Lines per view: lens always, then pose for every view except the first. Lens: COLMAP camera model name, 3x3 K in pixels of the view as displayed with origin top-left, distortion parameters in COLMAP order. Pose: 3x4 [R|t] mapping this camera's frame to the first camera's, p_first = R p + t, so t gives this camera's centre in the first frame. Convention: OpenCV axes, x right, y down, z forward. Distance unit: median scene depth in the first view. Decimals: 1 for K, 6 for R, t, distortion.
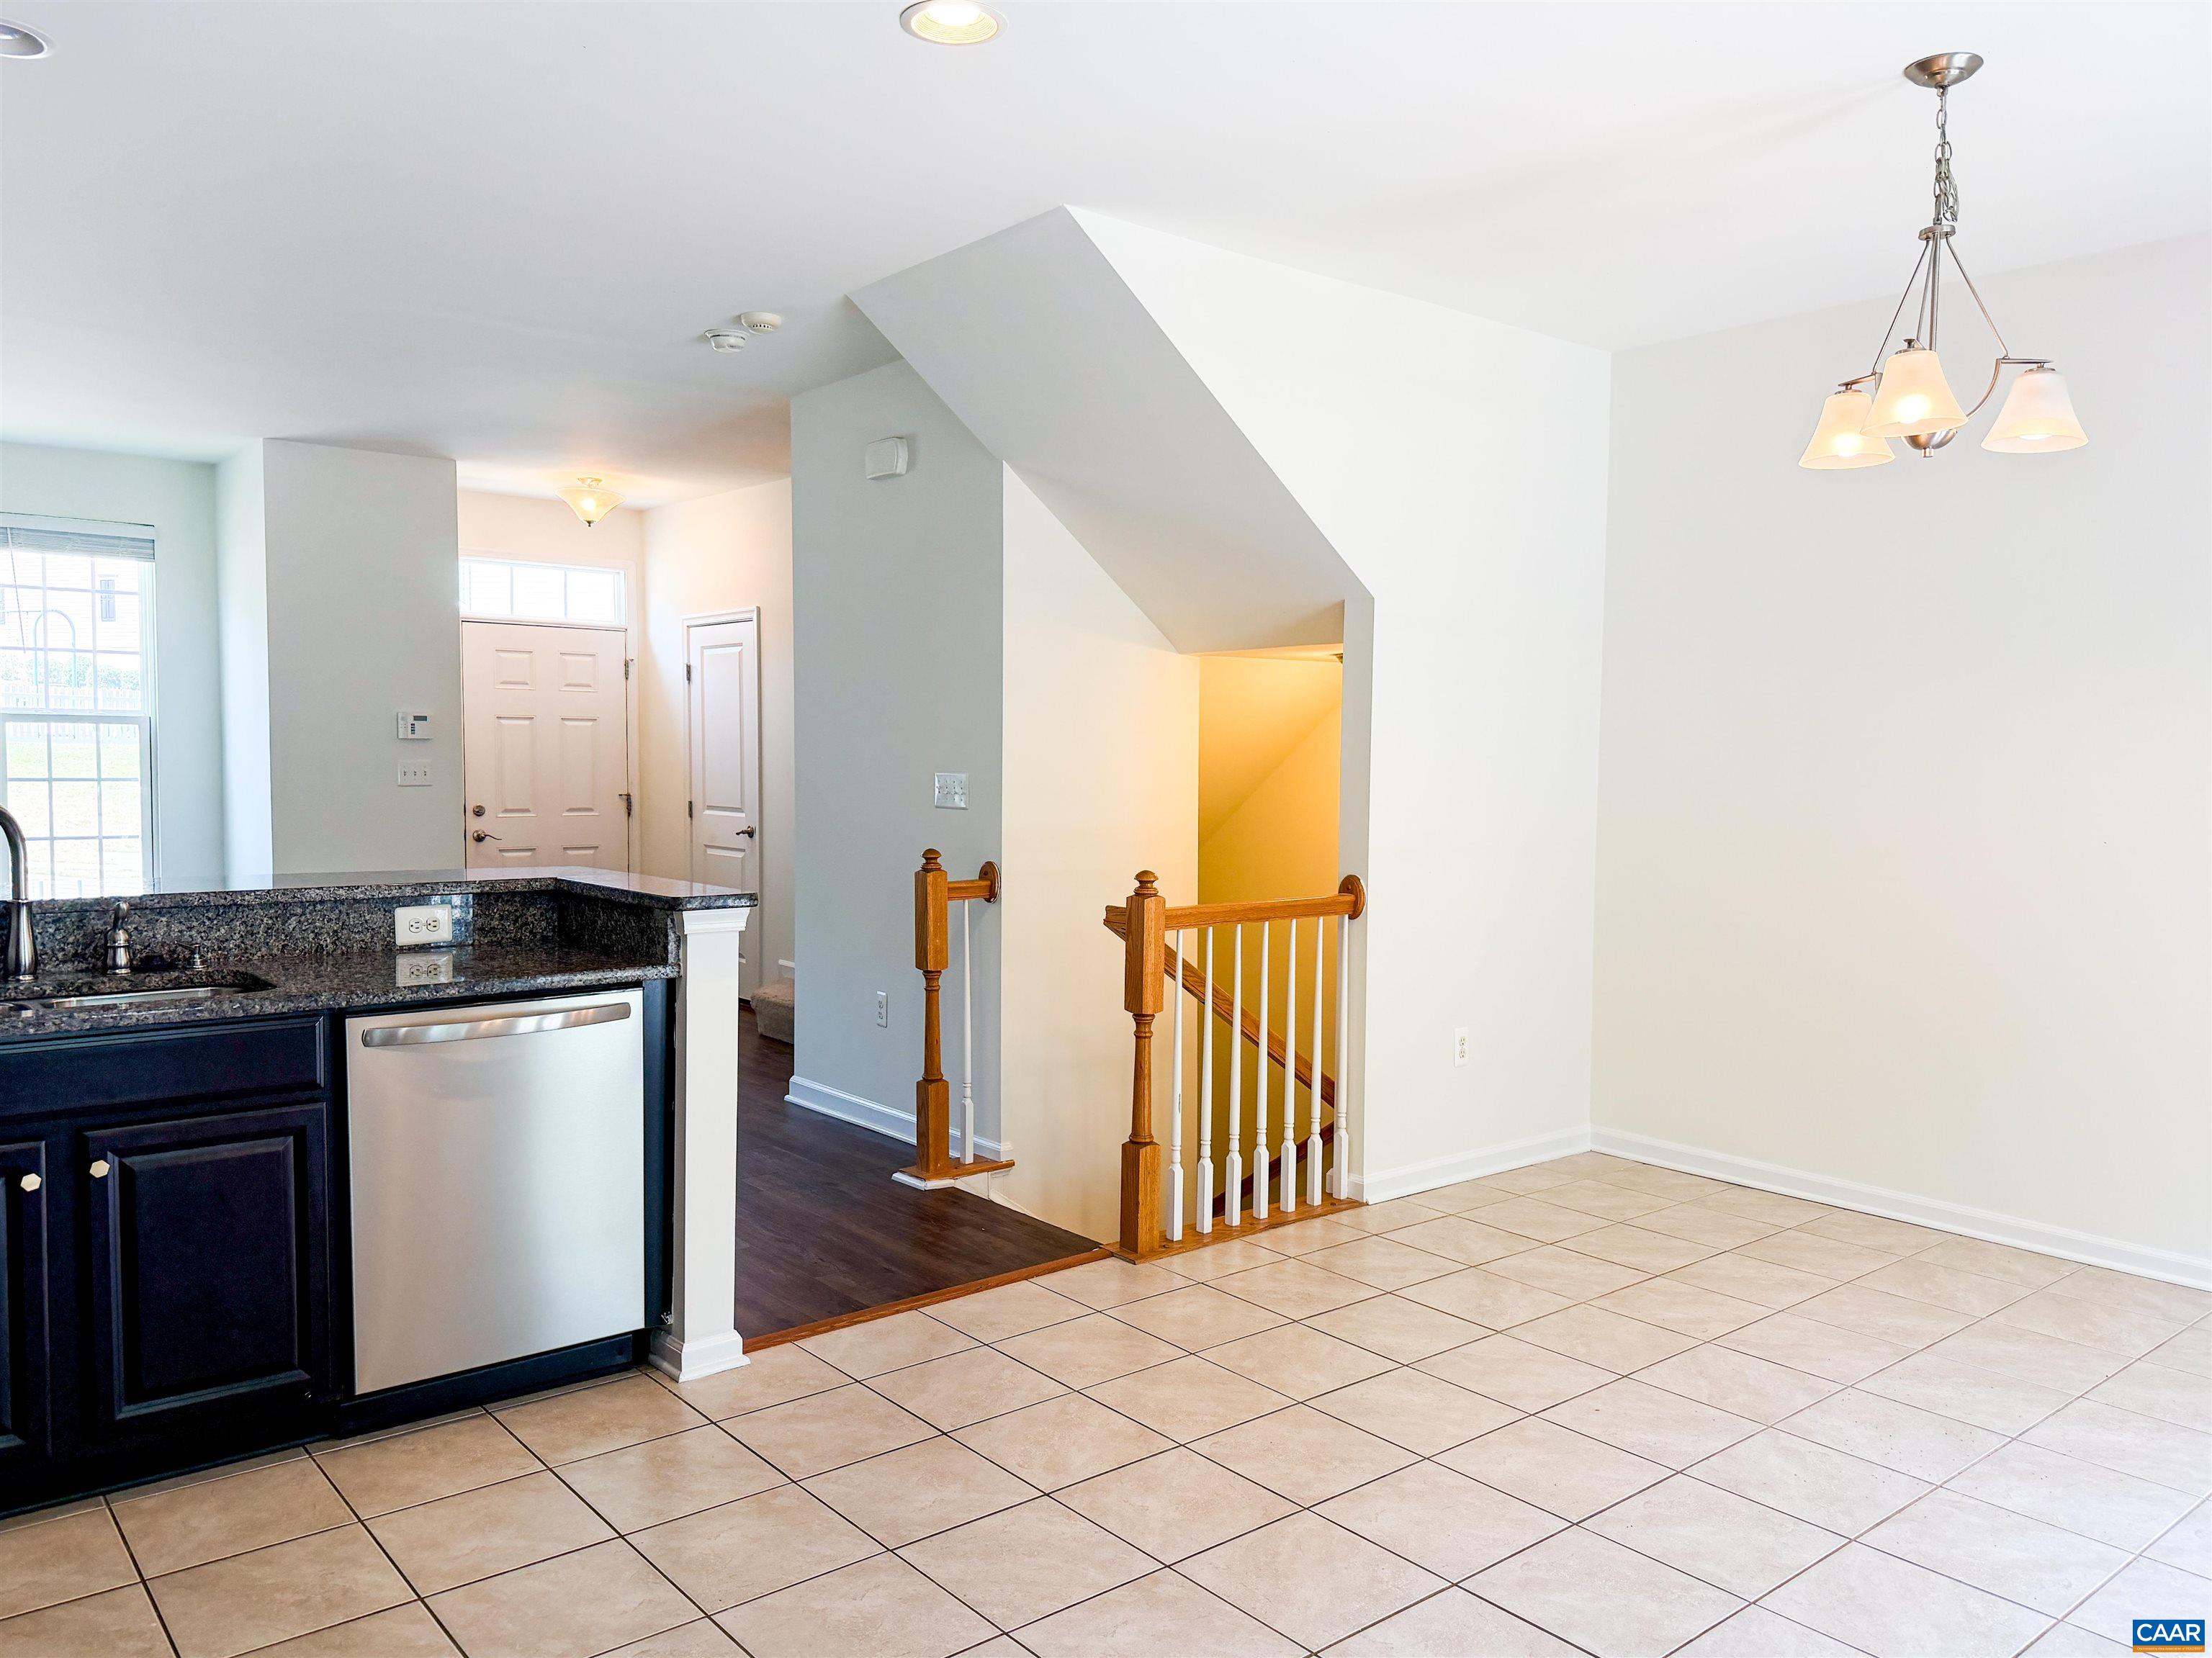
lens RADIAL K [[1652.6, 0, 1120.8], [0, 1652.6, 845.9], [0, 0, 1]] dist [0.025342, -0.005979]
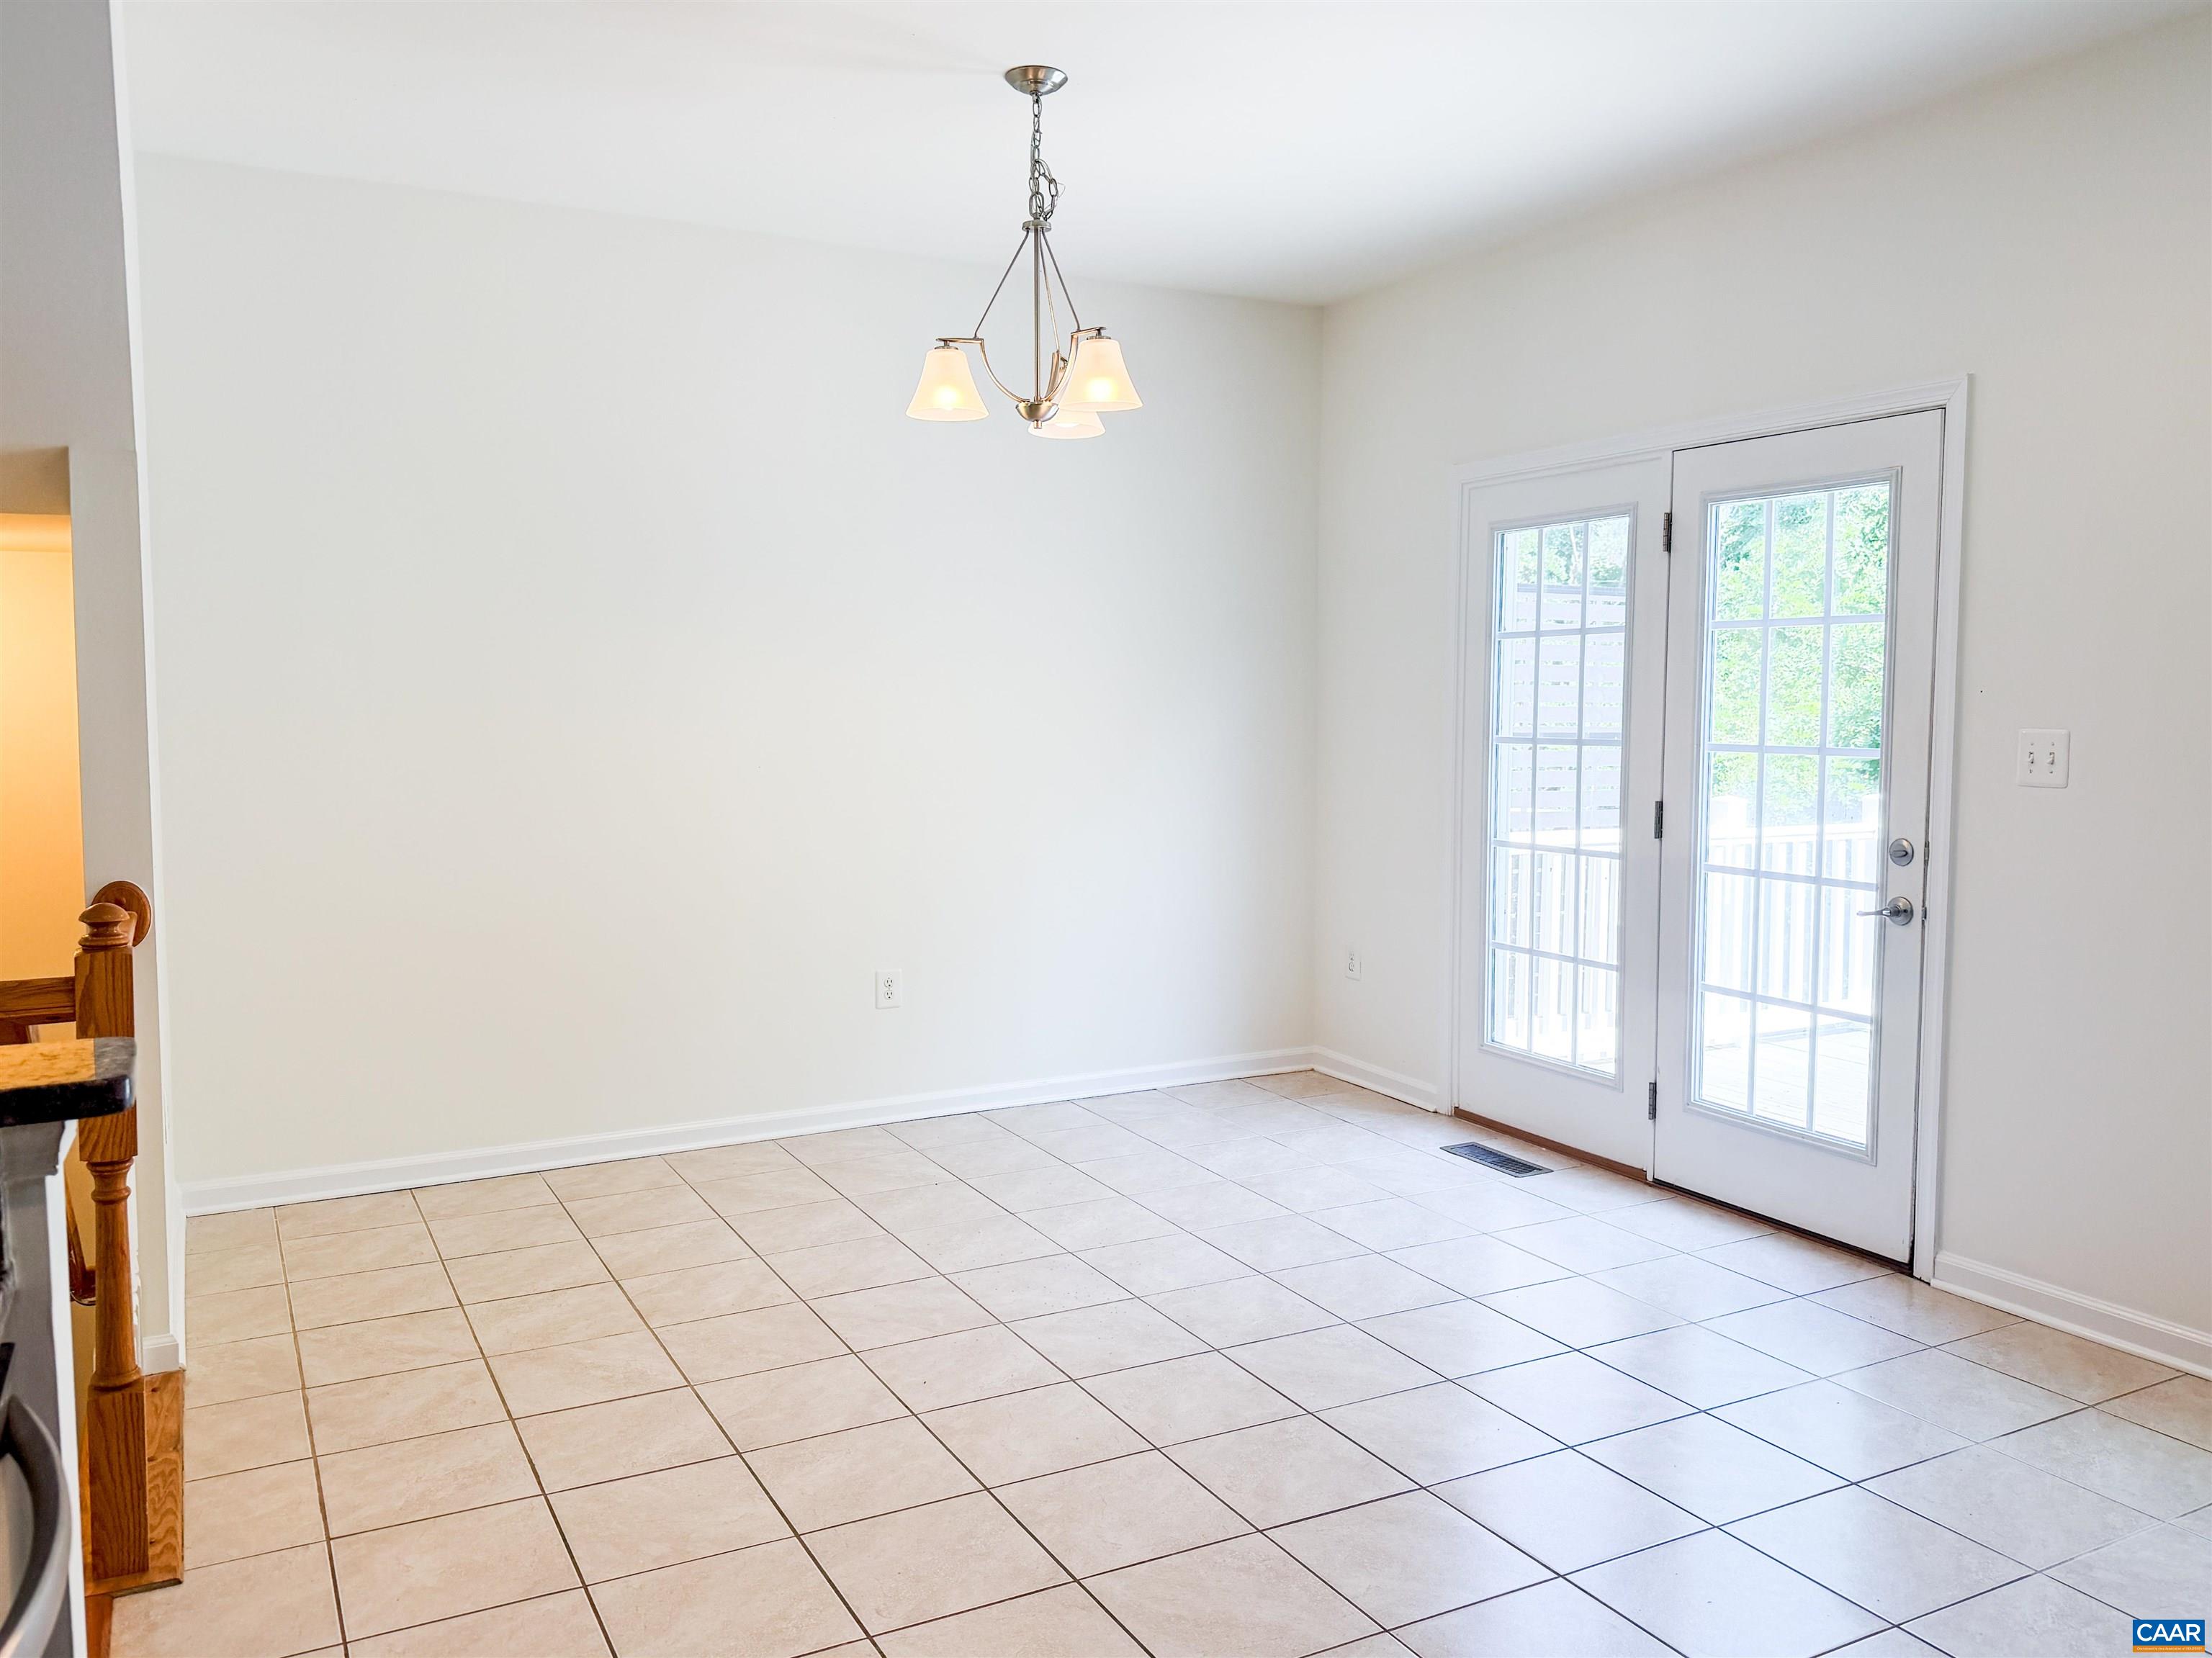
lens RADIAL K [[1652.6, 0, 1118.4], [0, 1652.6, 831.2], [0, 0, 1]] dist [0.025342, -0.005979]
pose [[0.180226, -0.086691, 0.979798, -0.506138], [0.058091, 0.995308, 0.077378, -0.035472], [-0.981908, 0.042972, 0.184416, 0.595043]]
